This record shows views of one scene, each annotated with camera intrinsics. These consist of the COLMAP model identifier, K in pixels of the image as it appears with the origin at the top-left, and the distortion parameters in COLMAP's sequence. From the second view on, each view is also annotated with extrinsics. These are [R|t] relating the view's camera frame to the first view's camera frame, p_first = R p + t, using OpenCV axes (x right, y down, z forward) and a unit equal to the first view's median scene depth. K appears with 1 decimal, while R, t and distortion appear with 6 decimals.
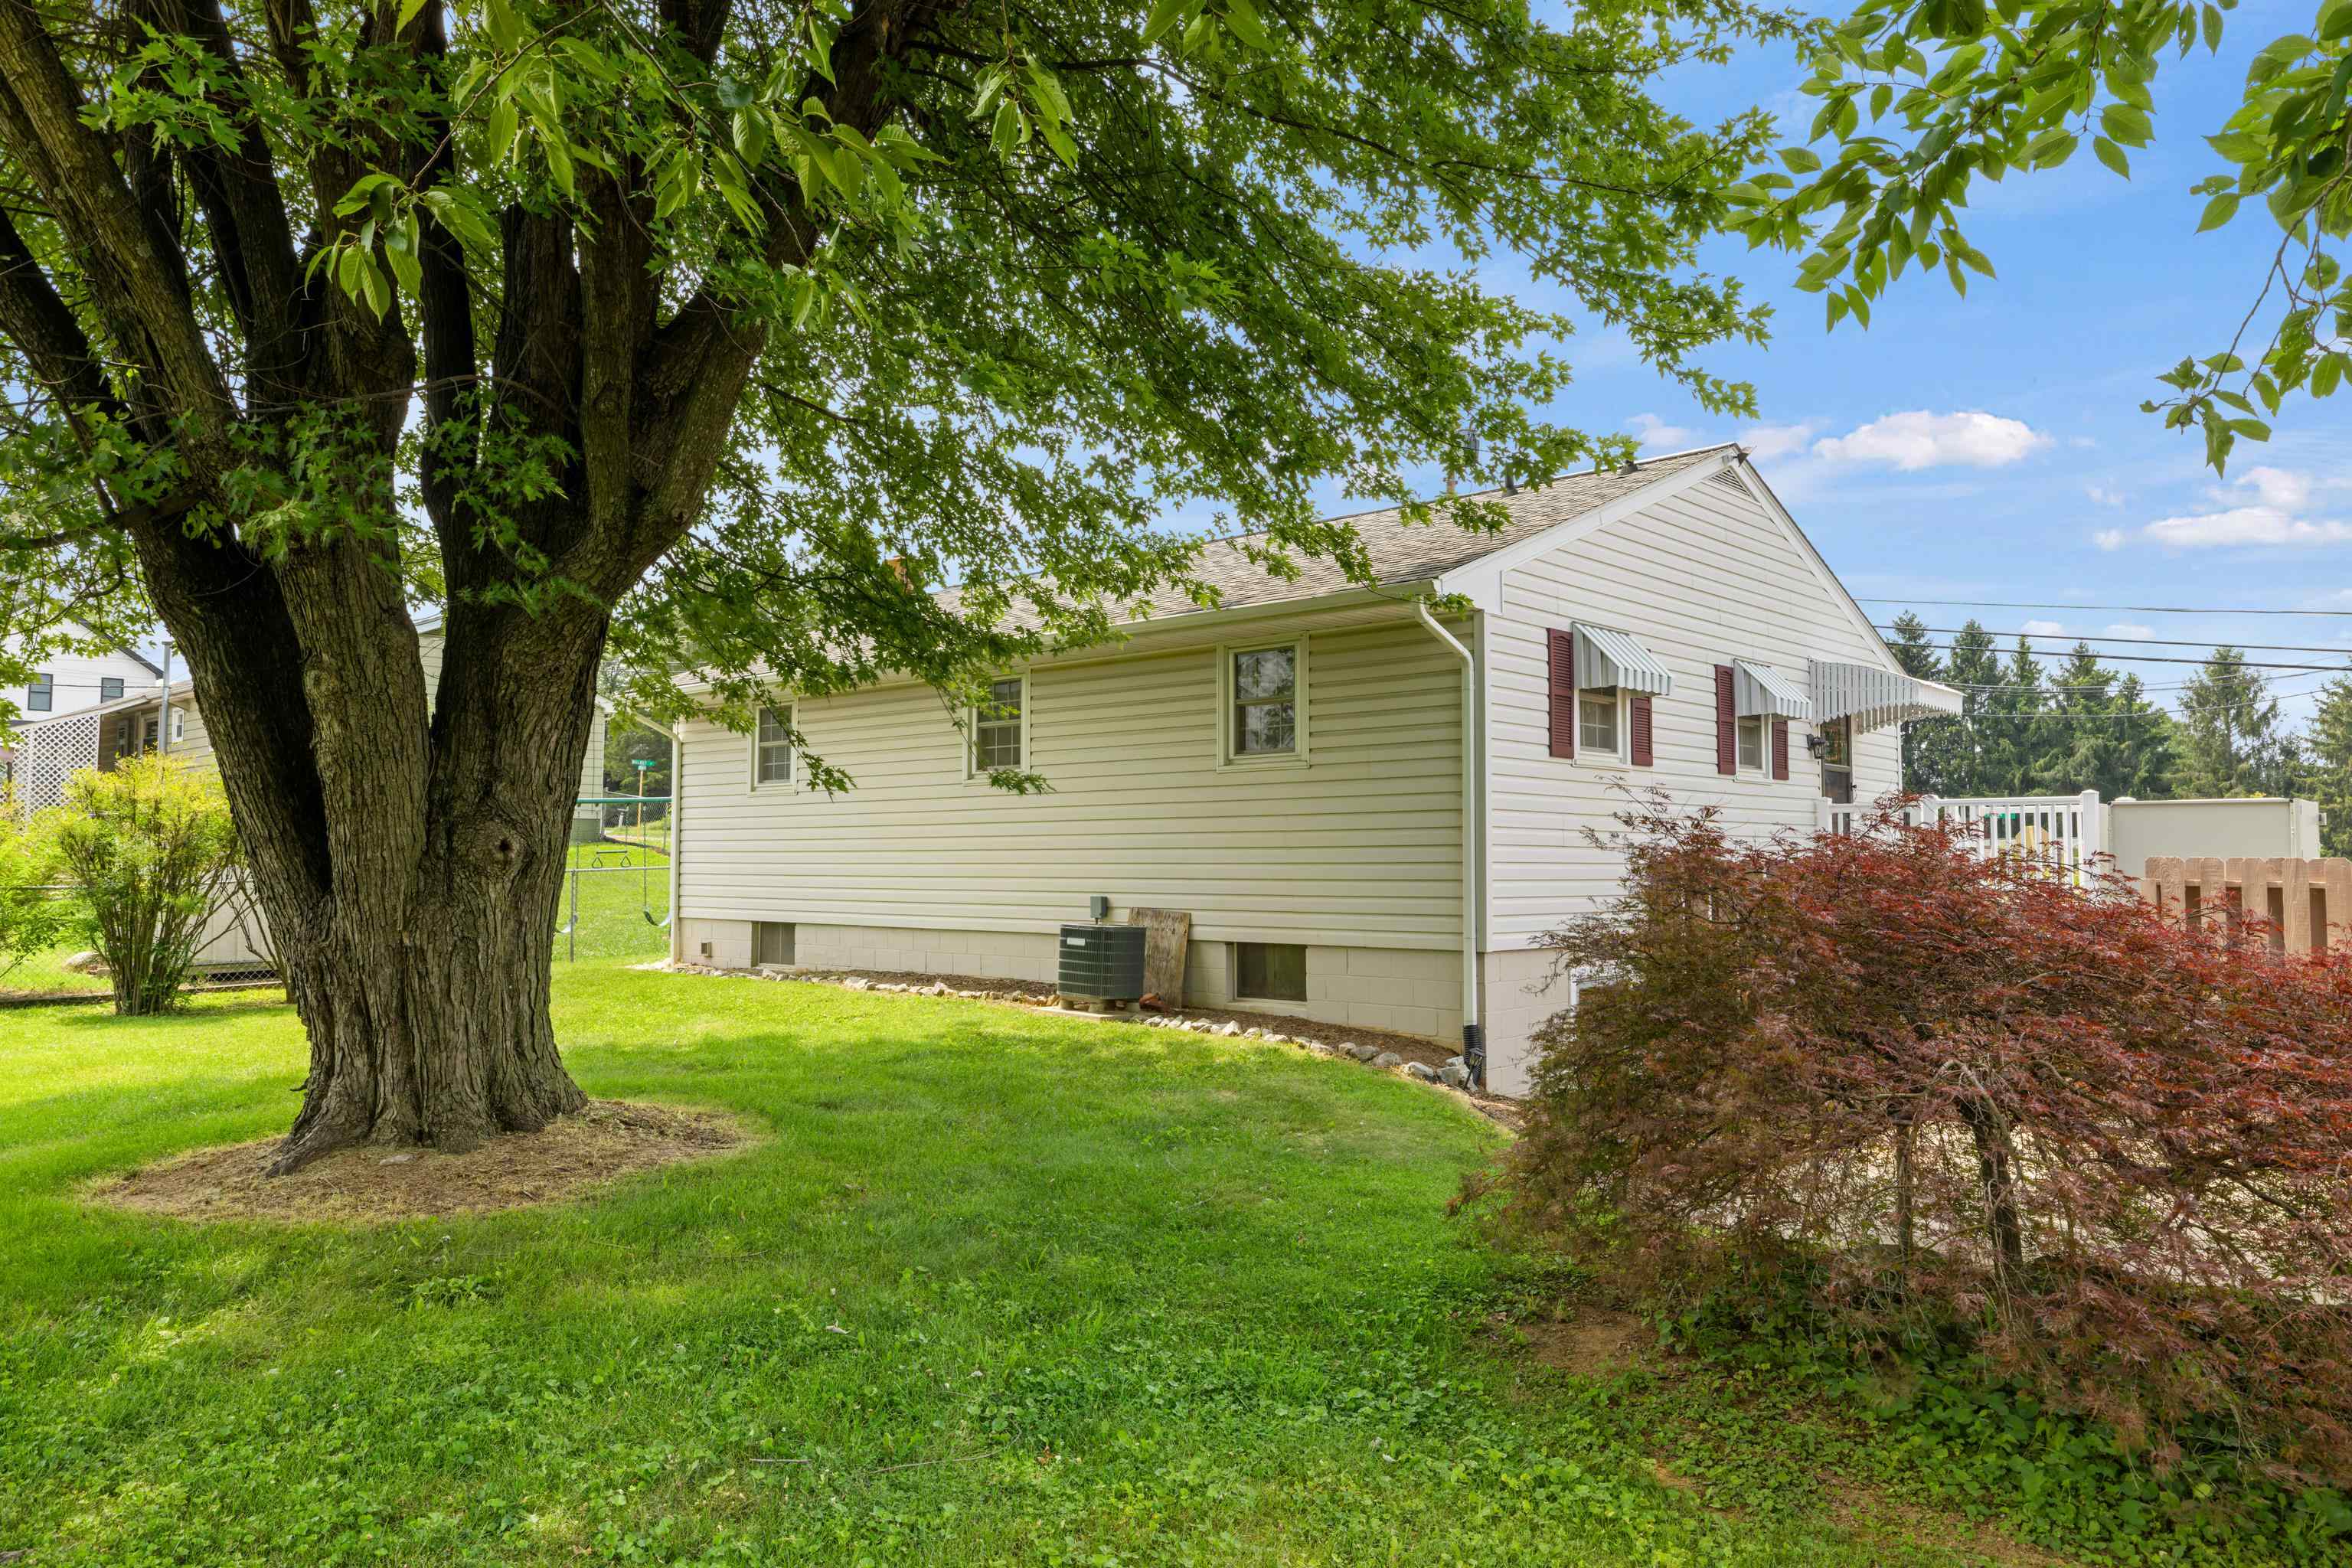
lens RADIAL K [[1567.1, 0, 1177.5], [0, 1567.1, 783.4], [0, 0, 1]] dist [0.000147, 0.000149]
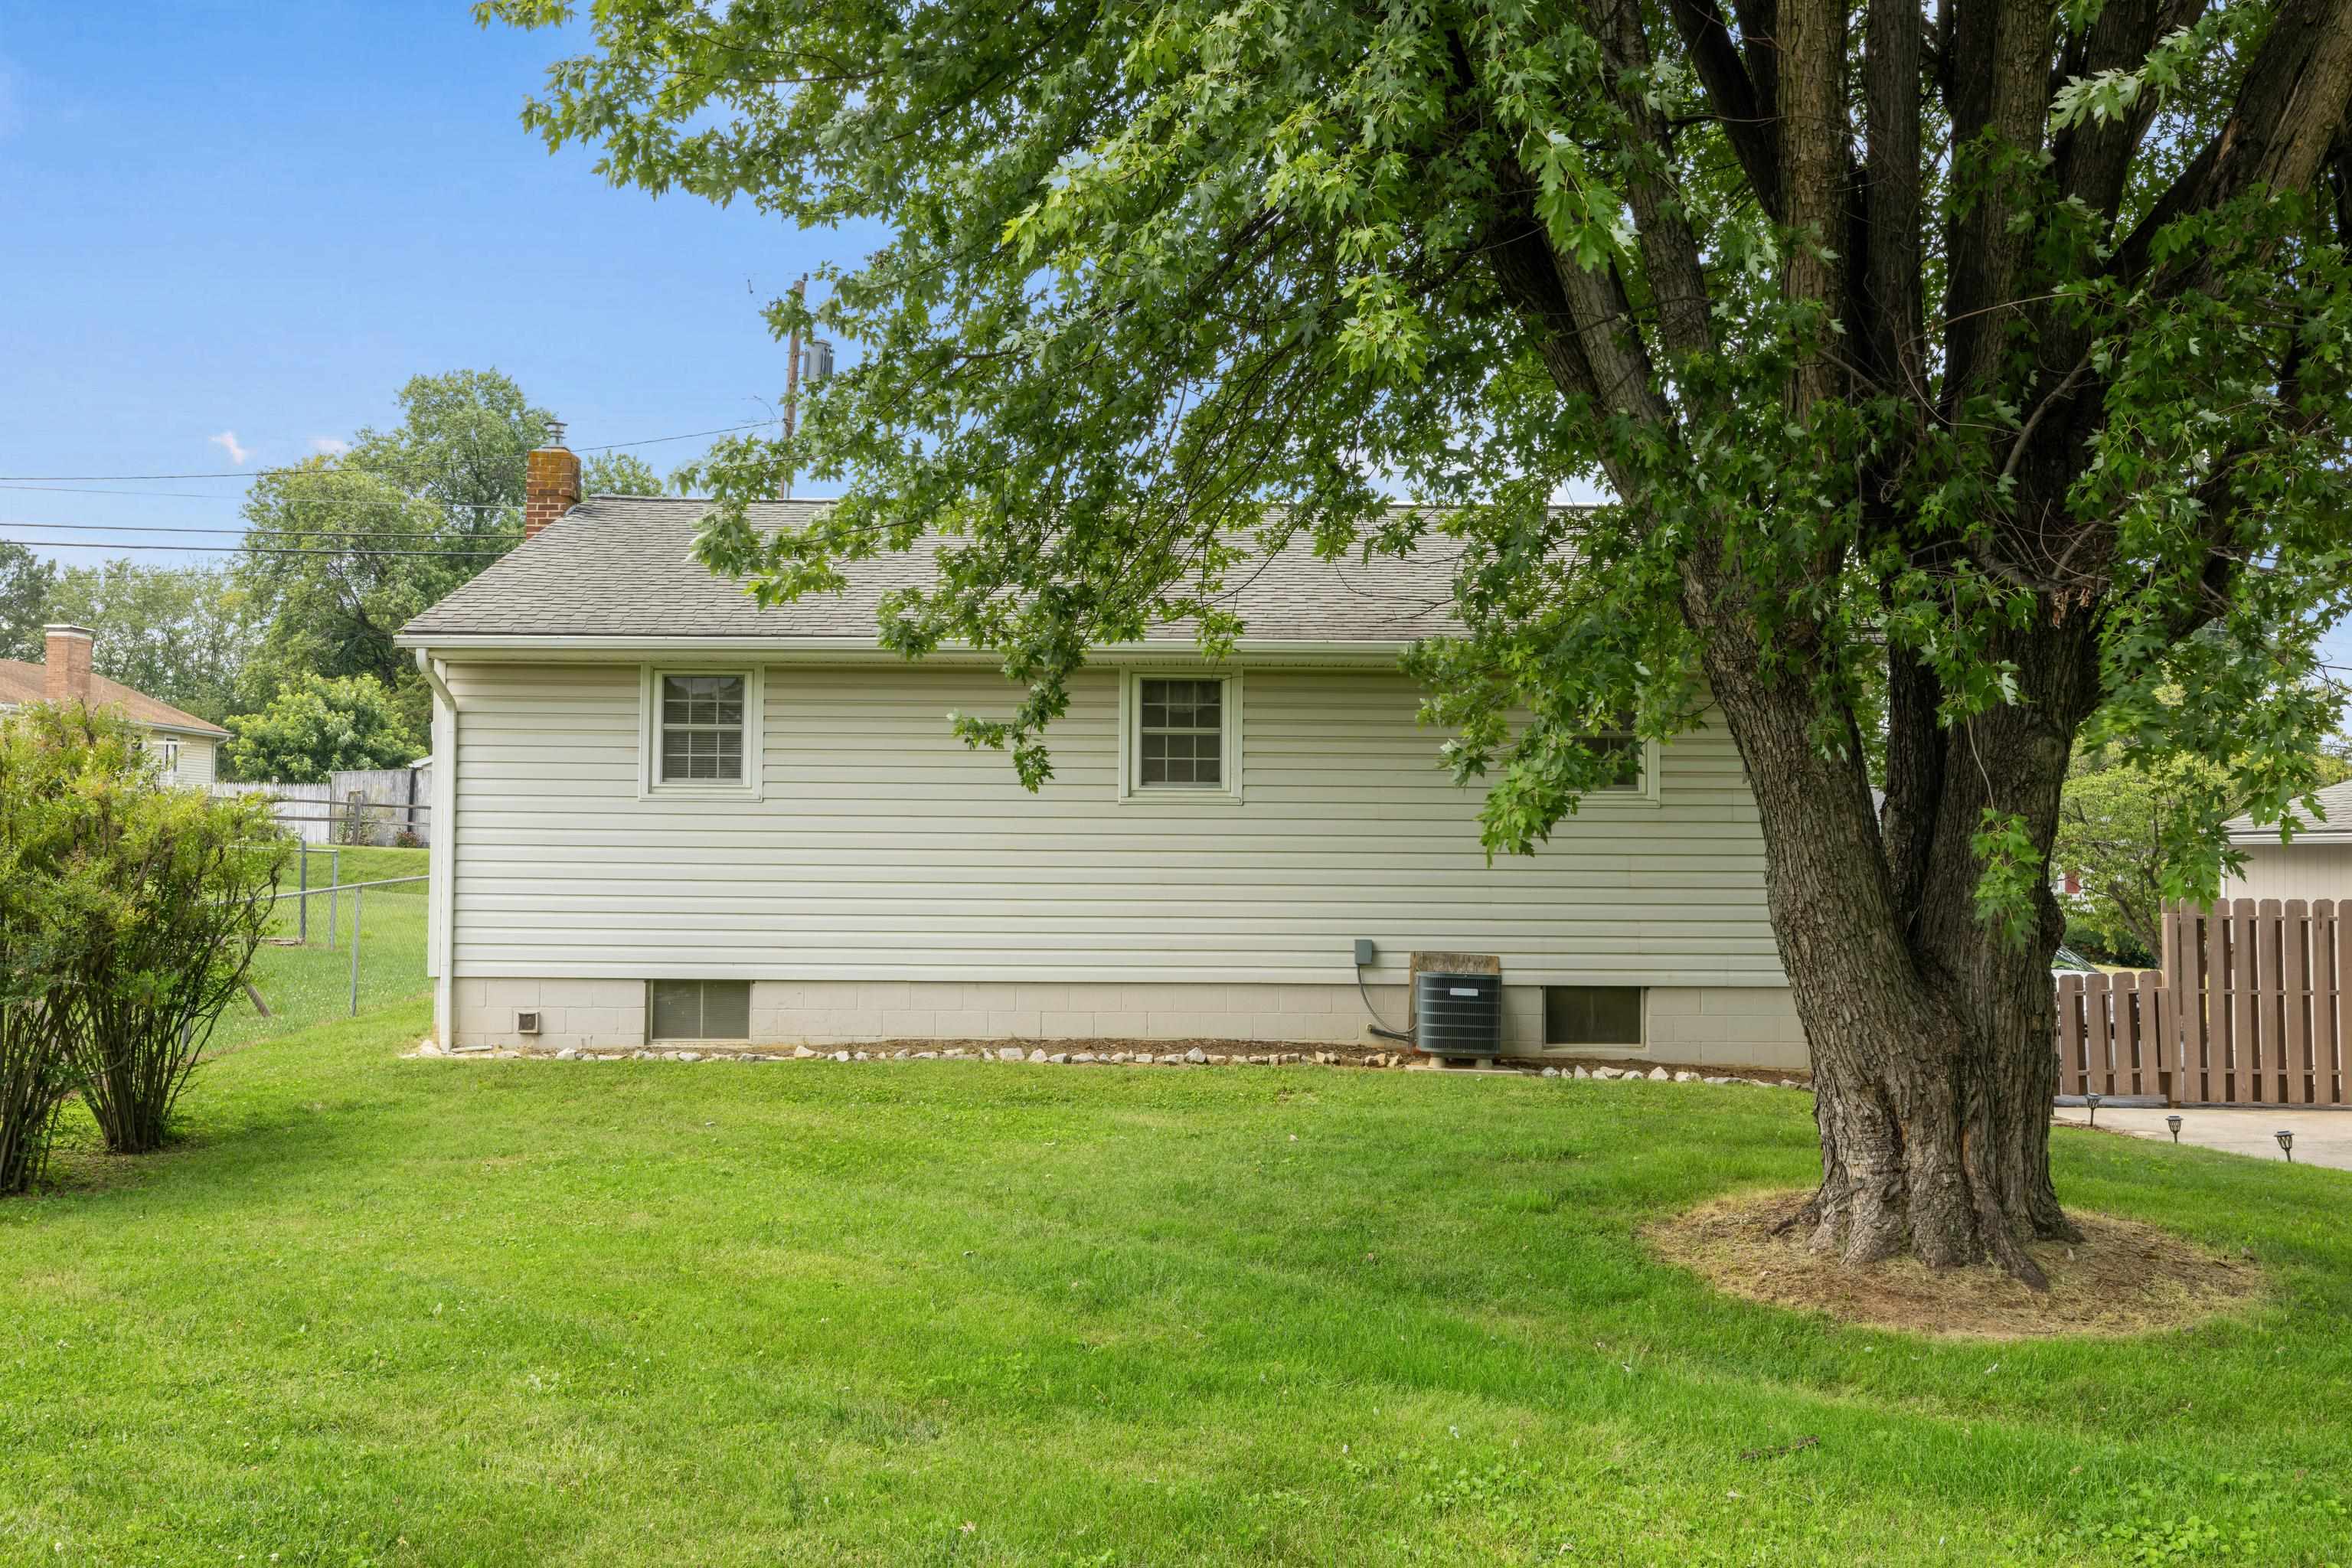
lens RADIAL K [[2021.9, 0, 1181.1], [0, 2021.9, 781.2], [0, 0, 1]] dist [-0.006561, -0.003519]
pose [[0.738885, 0.028052, 0.673248, -0.808482], [-0.041632, 0.999125, 0.004061, -0.015579], [-0.672545, -0.031030, 0.739406, 0.206908]]
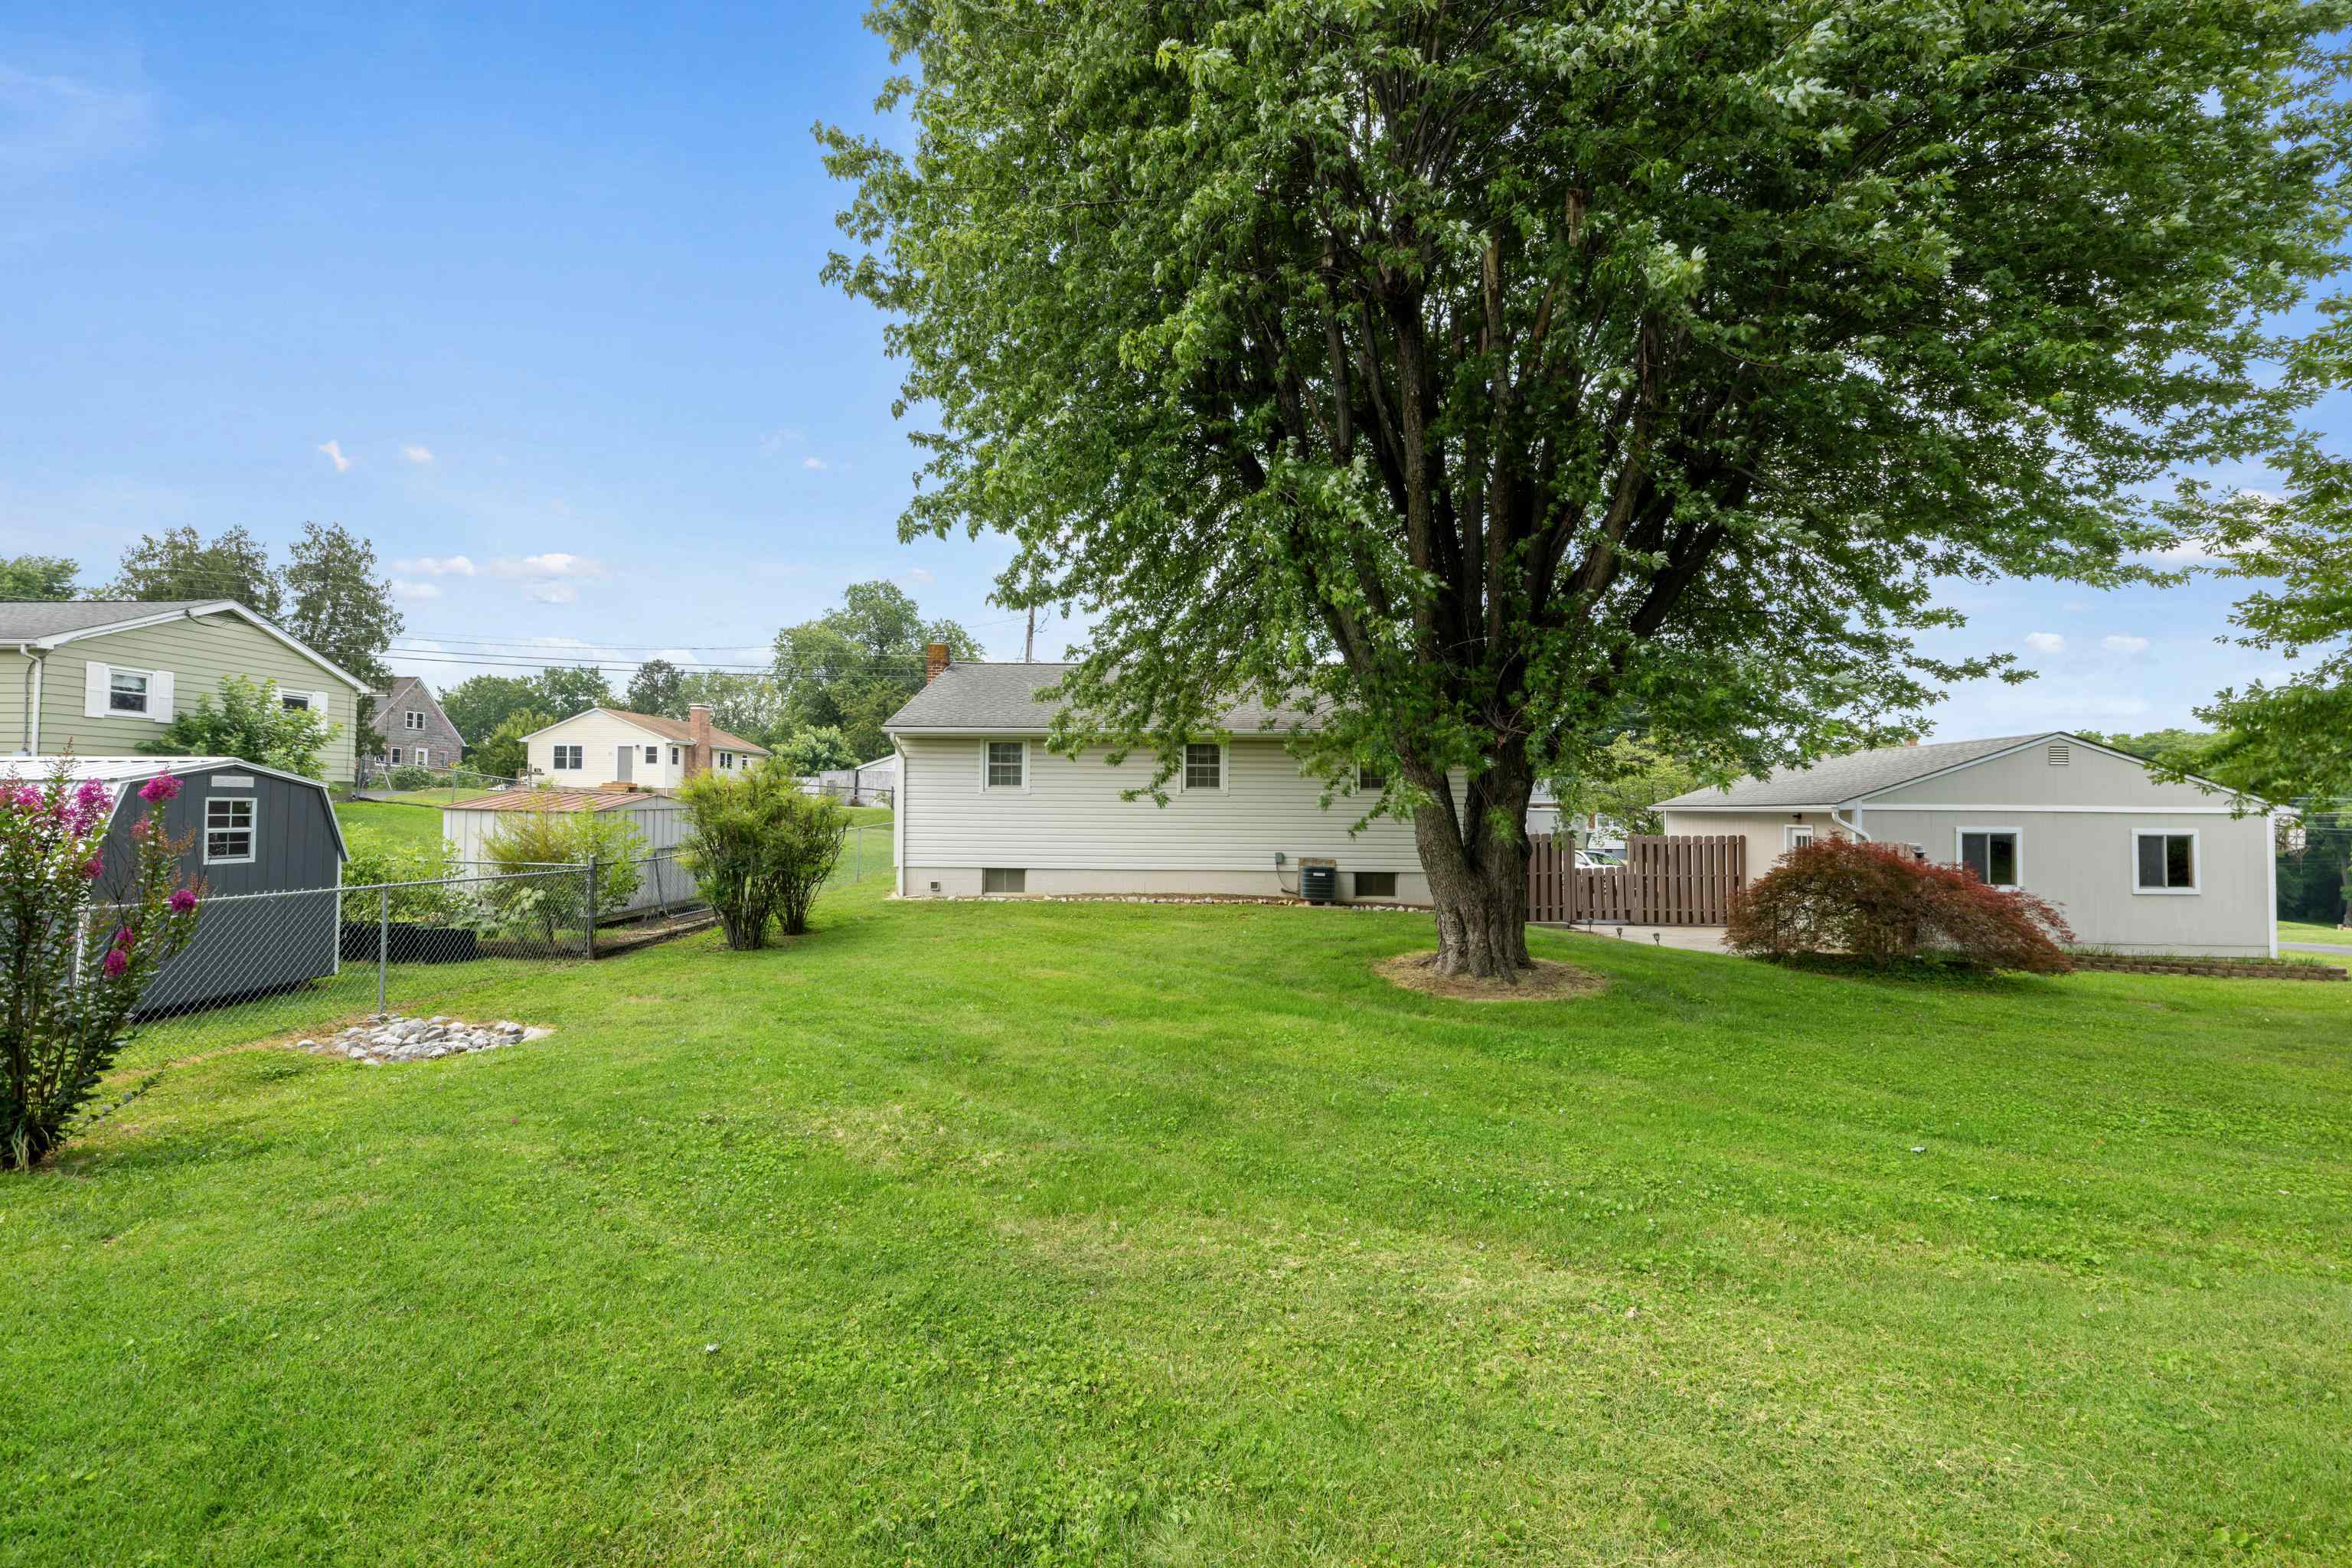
lens RADIAL K [[995.2, 0, 1179.2], [0, 995.2, 785.5], [0, 0, 1]] dist [-0.001269, -0.000137]
pose [[0.761971, 0.018317, 0.647352, -0.928338], [-0.041900, 0.998900, 0.021055, -0.037260], [-0.646254, -0.043167, 0.761900, 0.056546]]
